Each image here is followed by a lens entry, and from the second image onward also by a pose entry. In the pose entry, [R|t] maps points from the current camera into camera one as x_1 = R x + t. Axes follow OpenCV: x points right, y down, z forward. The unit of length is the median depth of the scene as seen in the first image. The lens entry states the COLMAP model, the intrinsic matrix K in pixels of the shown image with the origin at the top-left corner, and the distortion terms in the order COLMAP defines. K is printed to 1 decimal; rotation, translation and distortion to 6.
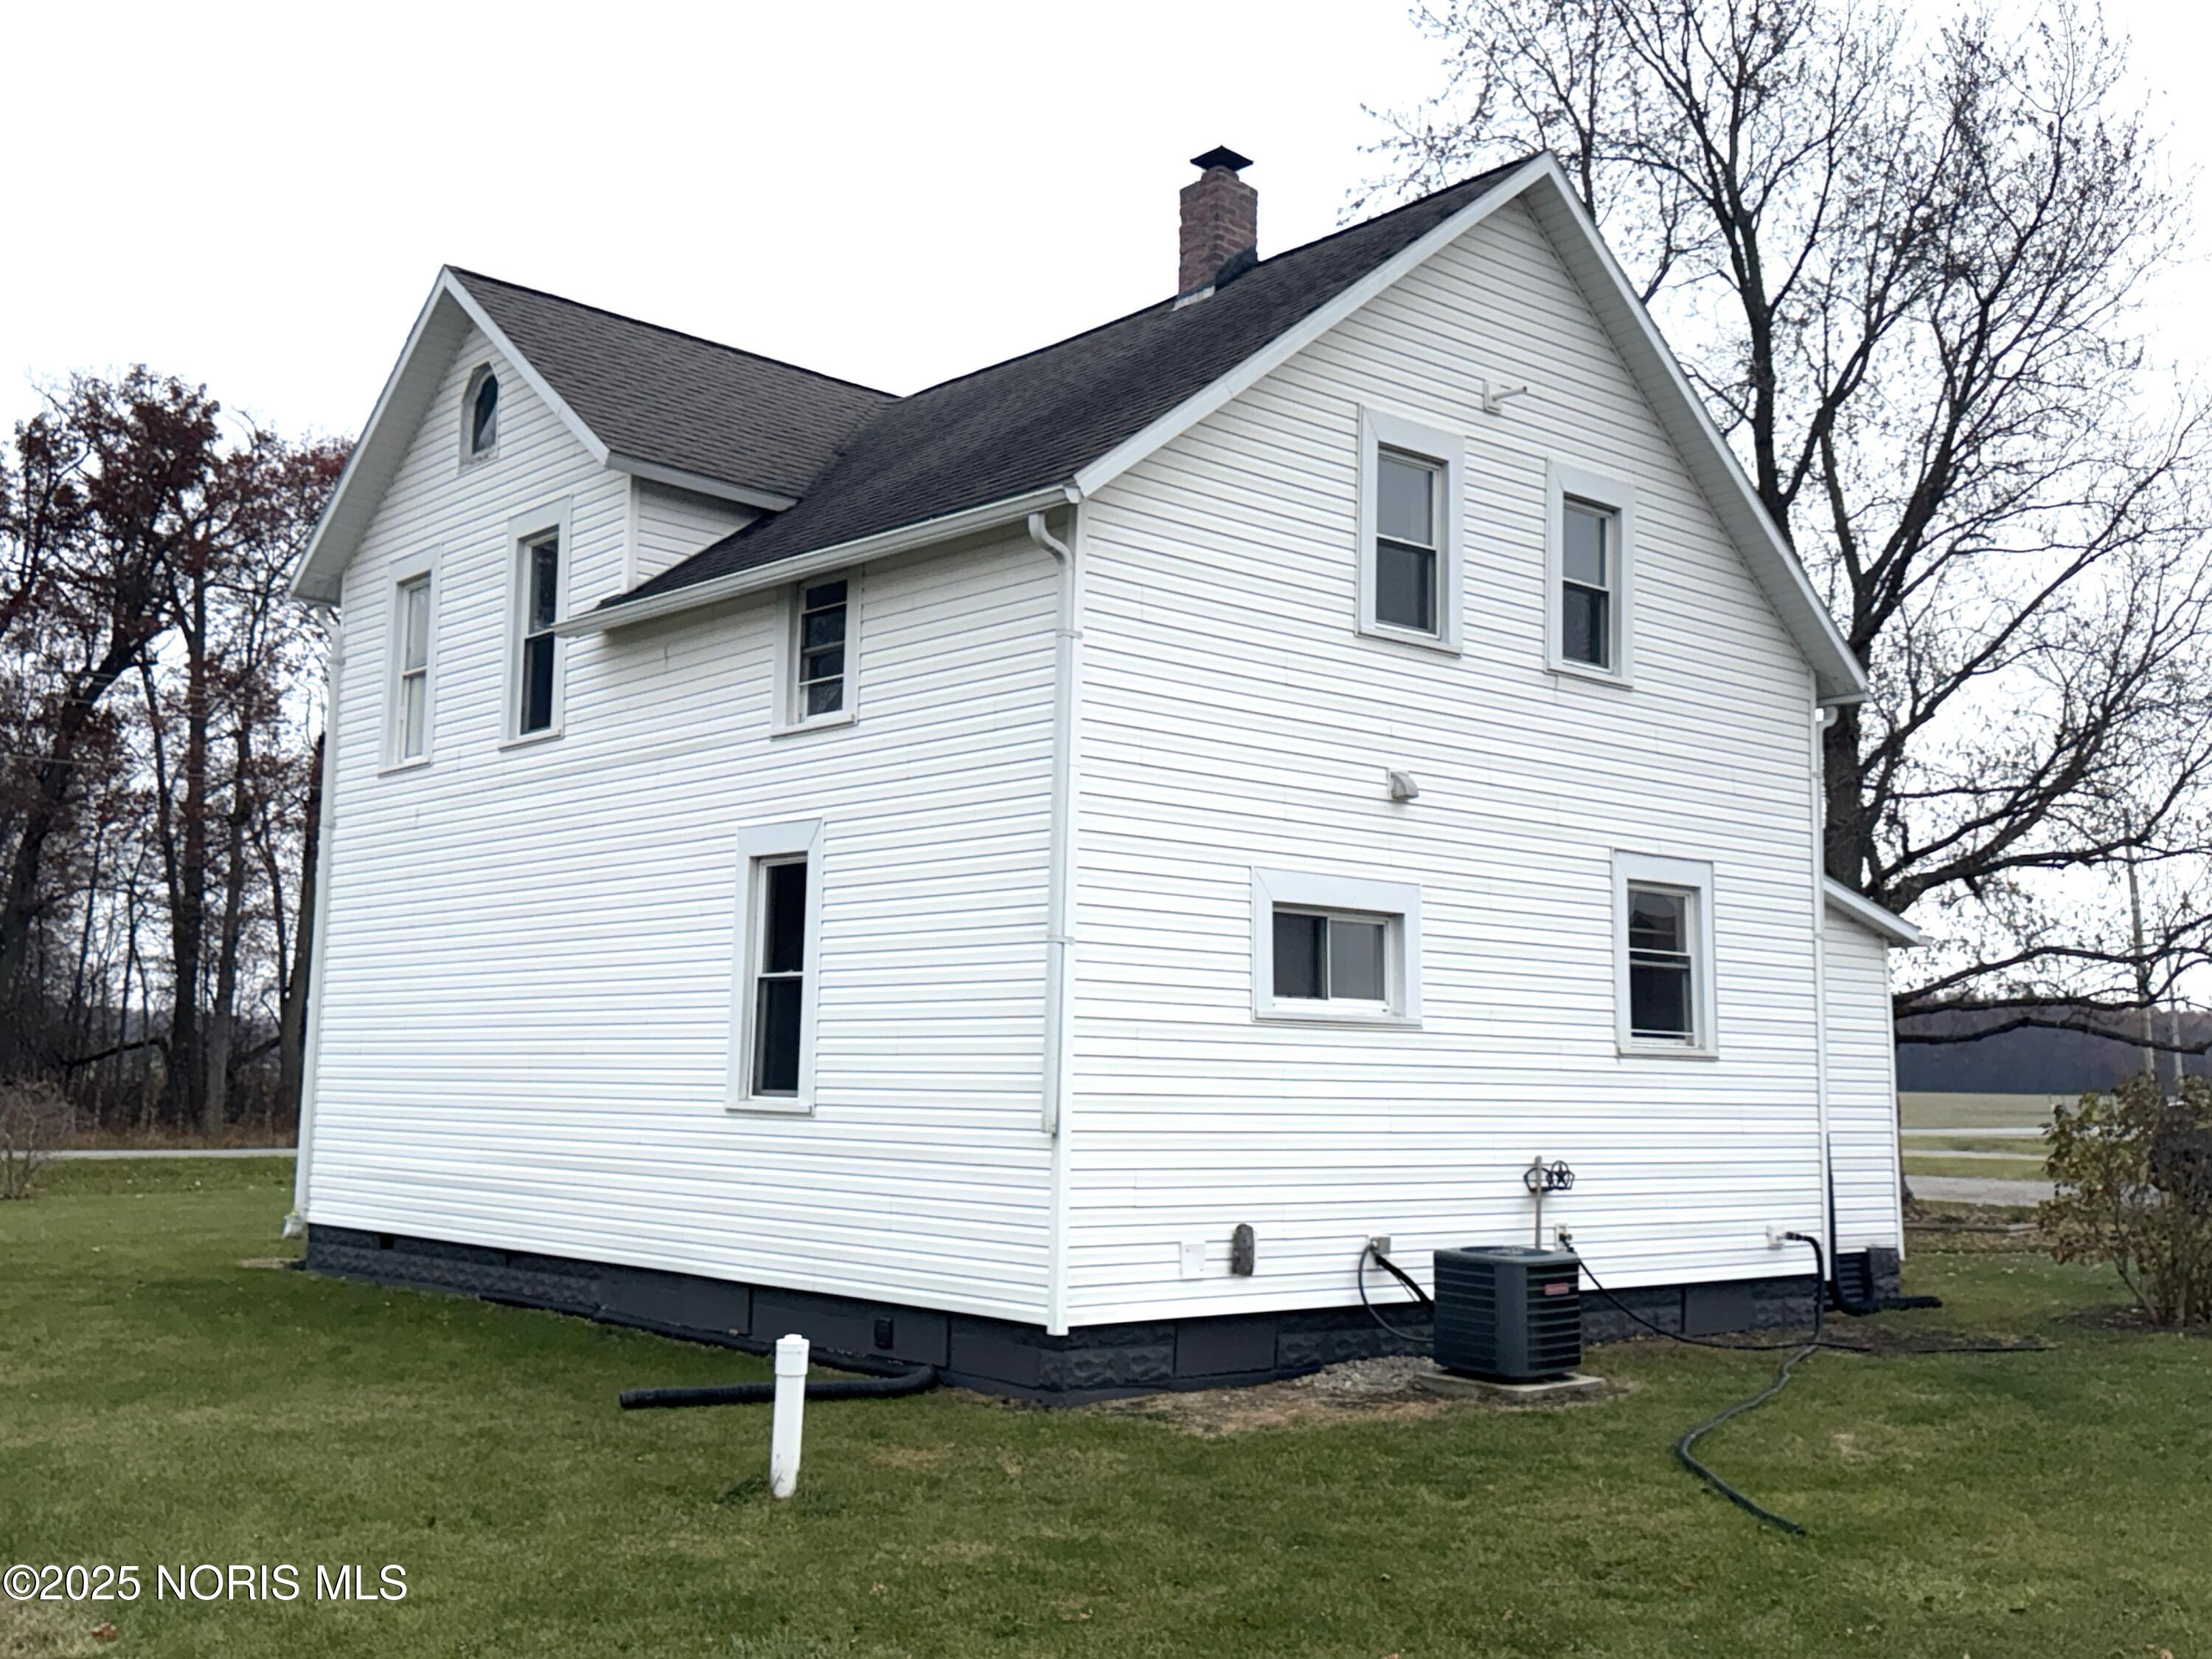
lens RADIAL K [[2249.1, 0, 1106.0], [0, 2249.1, 829.5], [0, 0, 1]] dist [0.008716, 0.001988]
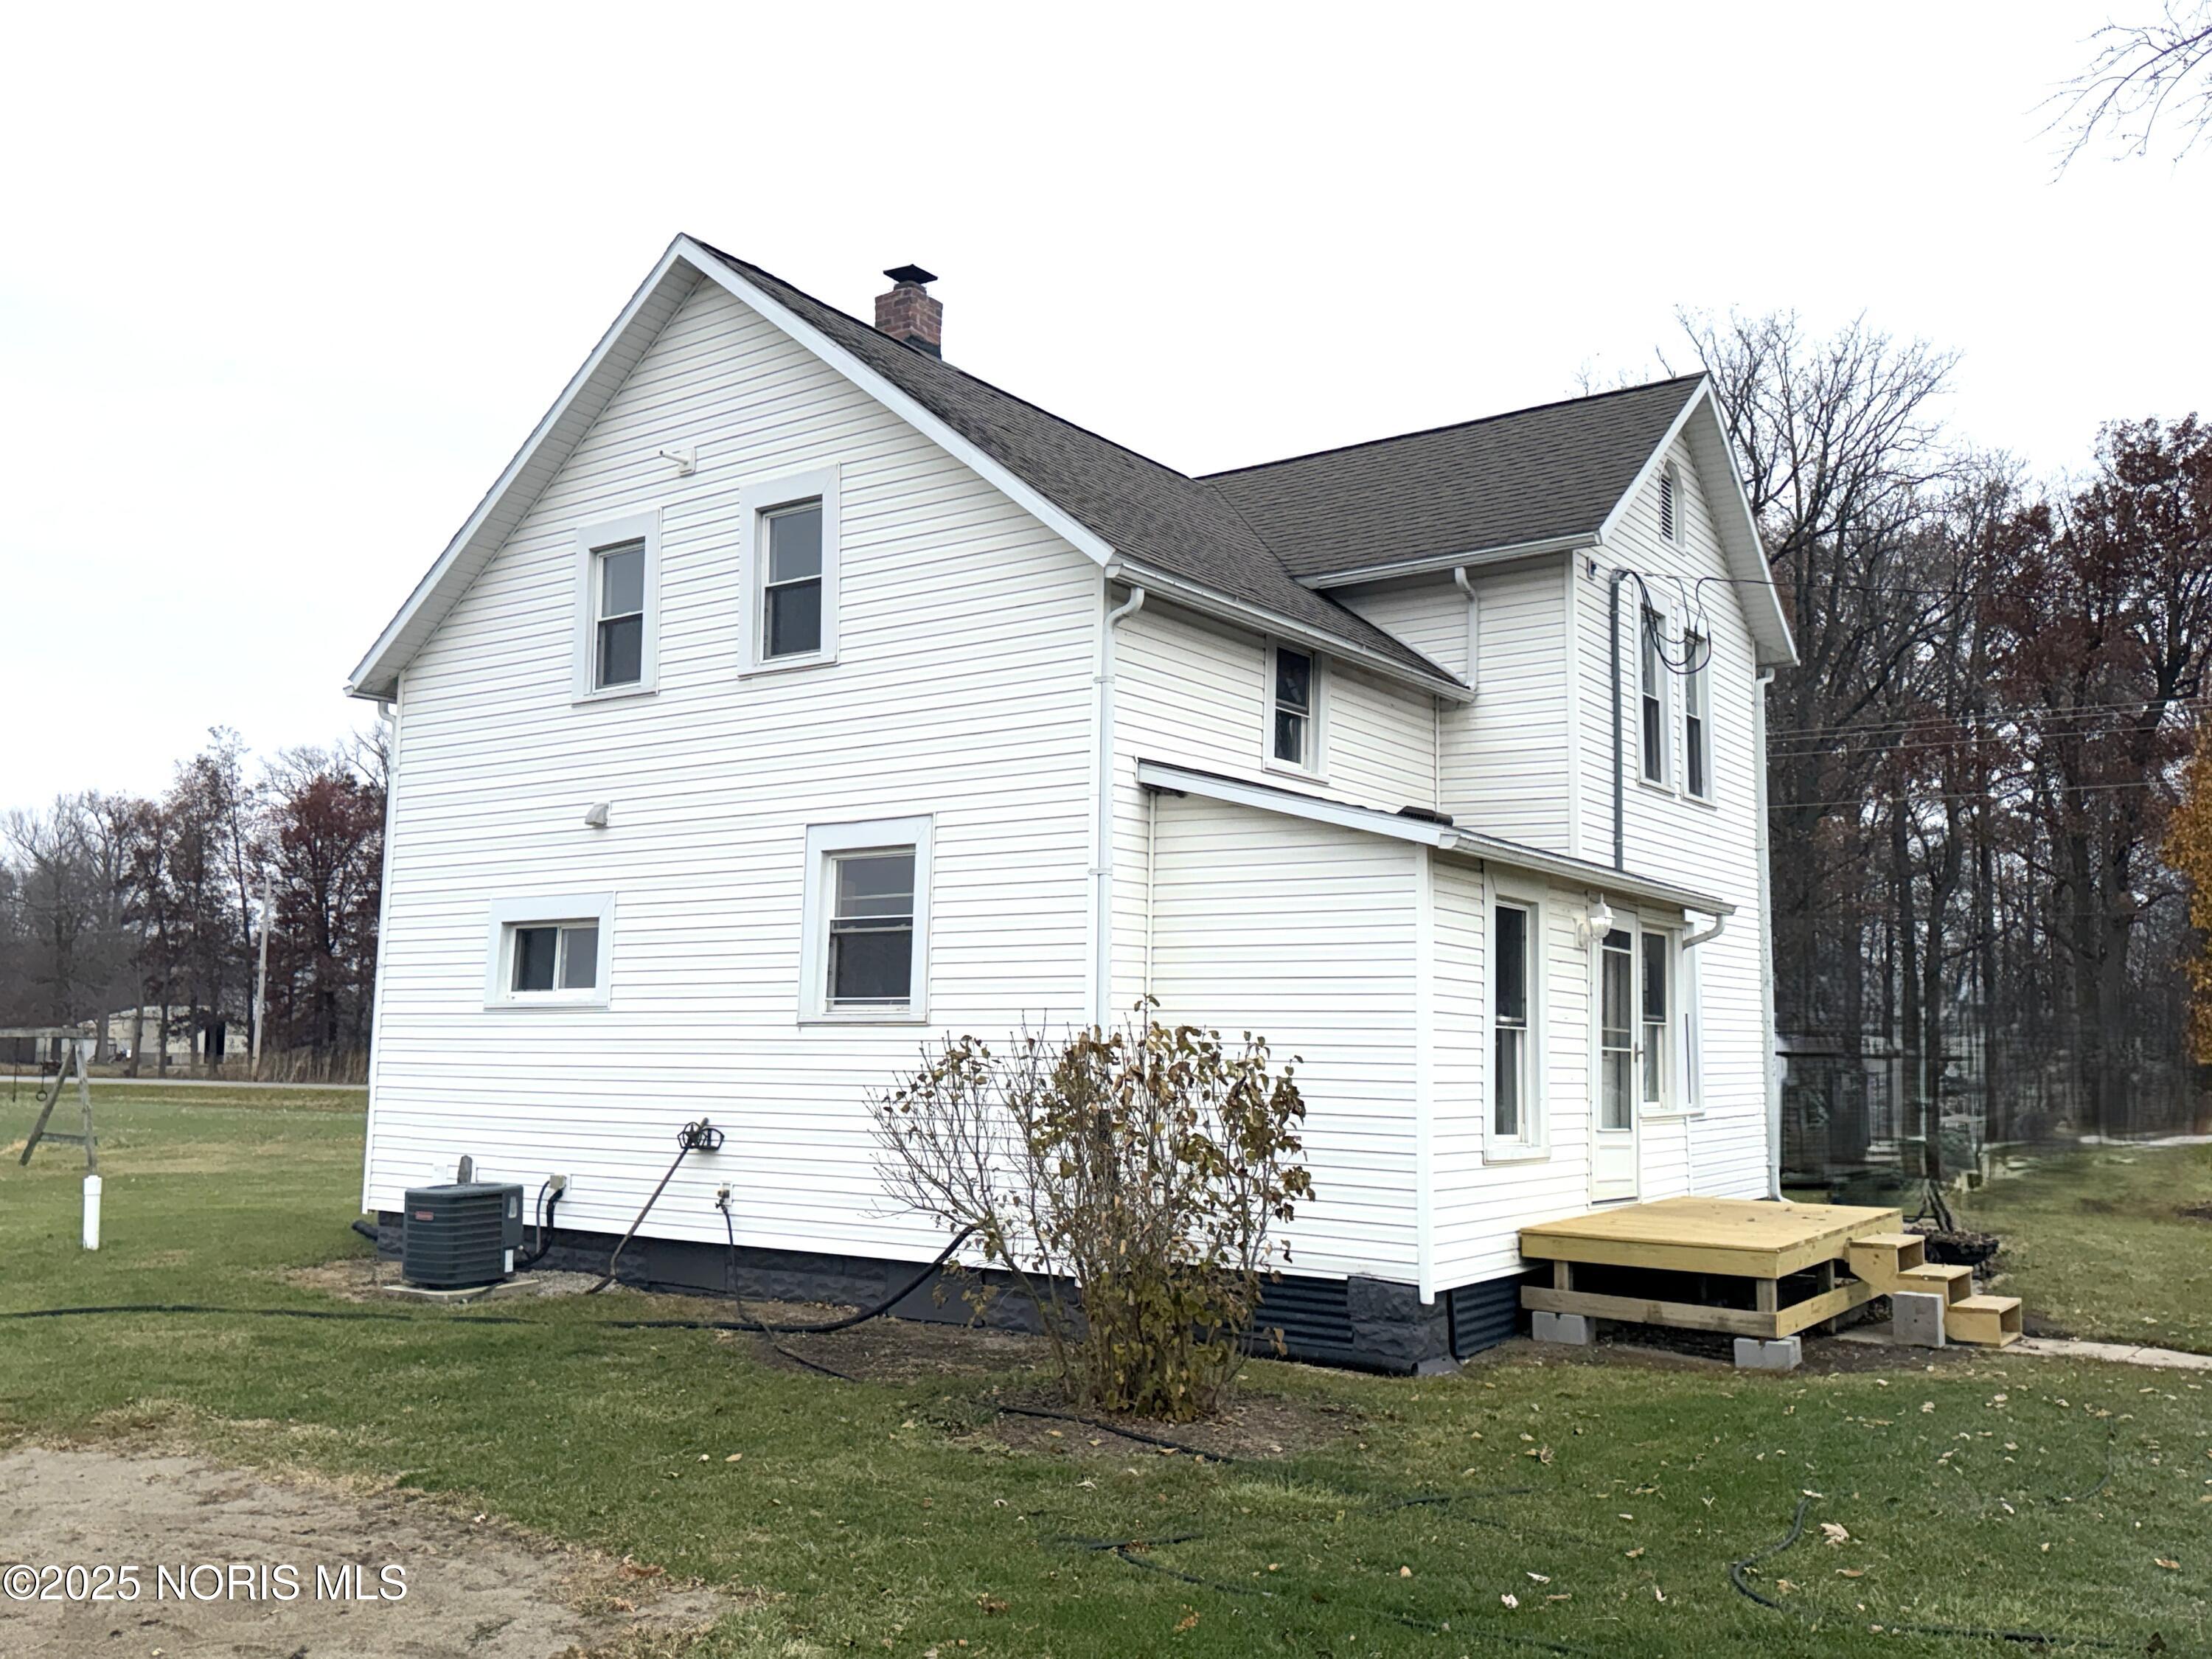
lens RADIAL K [[1897.3, 0, 1106.0], [0, 1897.3, 829.5], [0, 0, 1]] dist [-0.005977, -0.006417]
pose [[0.224563, -0.130841, -0.965636, 1.140317], [0.101867, 0.988667, -0.110272, 0.125501], [0.969120, -0.073604, 0.235347, 0.965022]]
